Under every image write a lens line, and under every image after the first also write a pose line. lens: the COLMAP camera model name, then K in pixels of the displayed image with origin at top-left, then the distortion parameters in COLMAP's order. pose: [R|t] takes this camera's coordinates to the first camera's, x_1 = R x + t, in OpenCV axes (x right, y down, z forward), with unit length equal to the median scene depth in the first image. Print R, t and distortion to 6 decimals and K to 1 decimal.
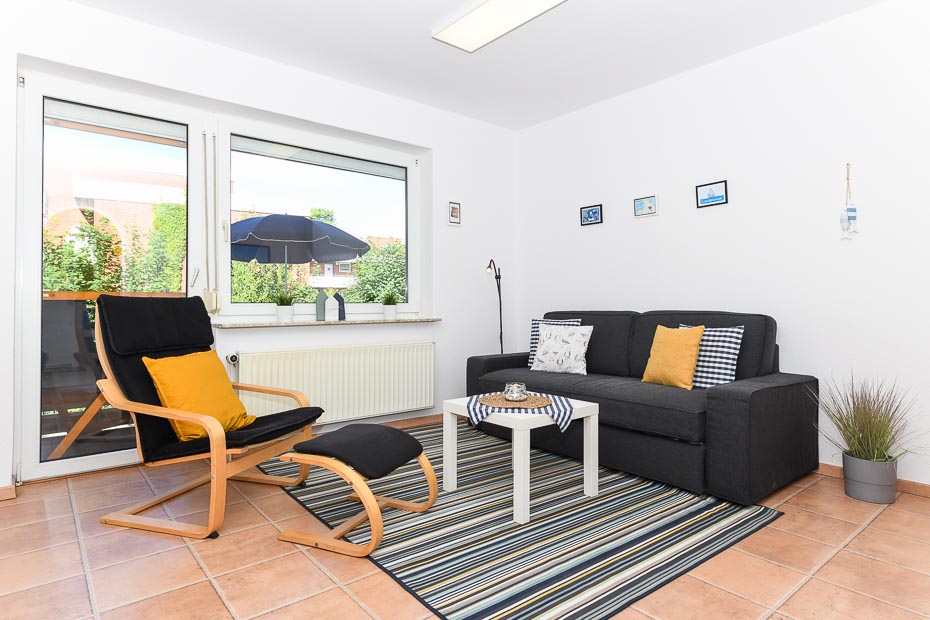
lens RADIAL K [[557.2, 0, 441.0], [0, 557.2, 308.0], [0, 0, 1]] dist [0.006876, 0.000825]
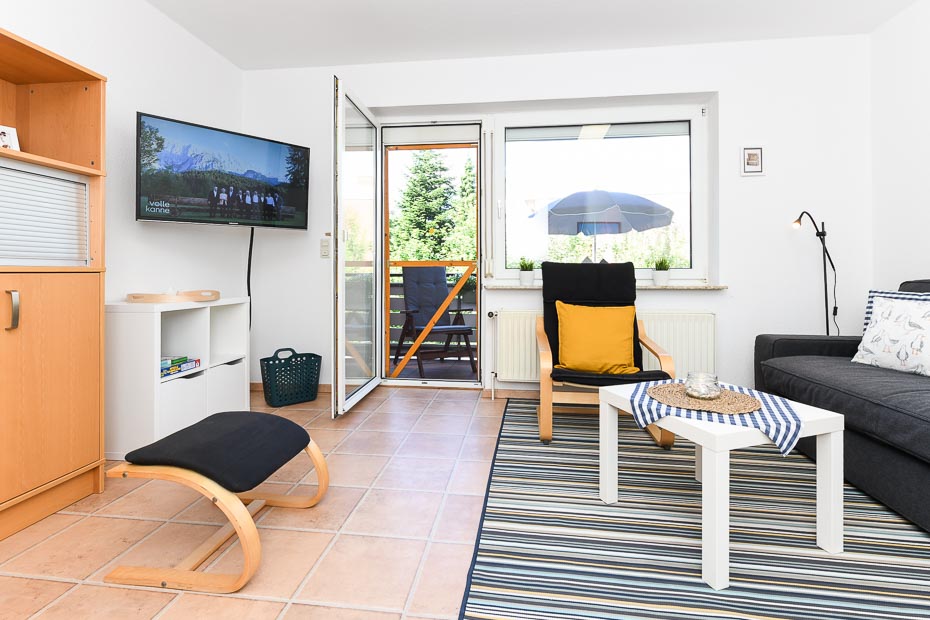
lens RADIAL K [[439.9, 0, 447.9], [0, 439.9, 276.3], [0, 0, 1]] dist [0.003511, -0.004021]
pose [[0.681798, 0.006471, -0.731512, 0.267793], [-0.008486, 0.999964, 0.000937, 0.008587], [0.731491, 0.005569, 0.681828, 0.296229]]
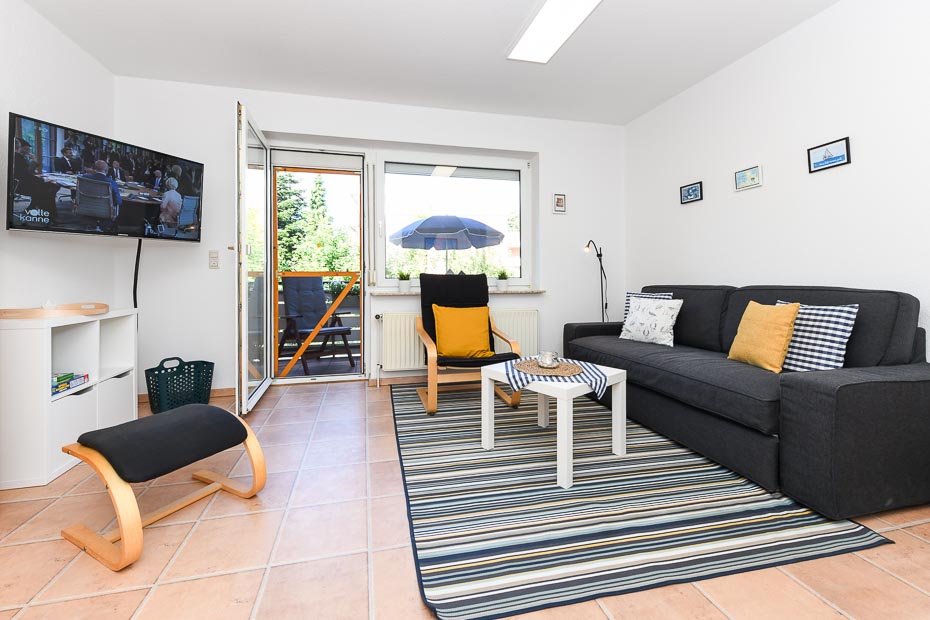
lens RADIAL K [[390.3, 0, 430.3], [0, 390.3, 283.5], [0, 0, 1]] dist [-0.003062, -0.000374]
pose [[0.888098, 0.003966, -0.459637, 0.223423], [-0.001033, 0.999977, 0.006632, -0.002913], [0.459653, -0.005415, 0.888082, 0.167266]]
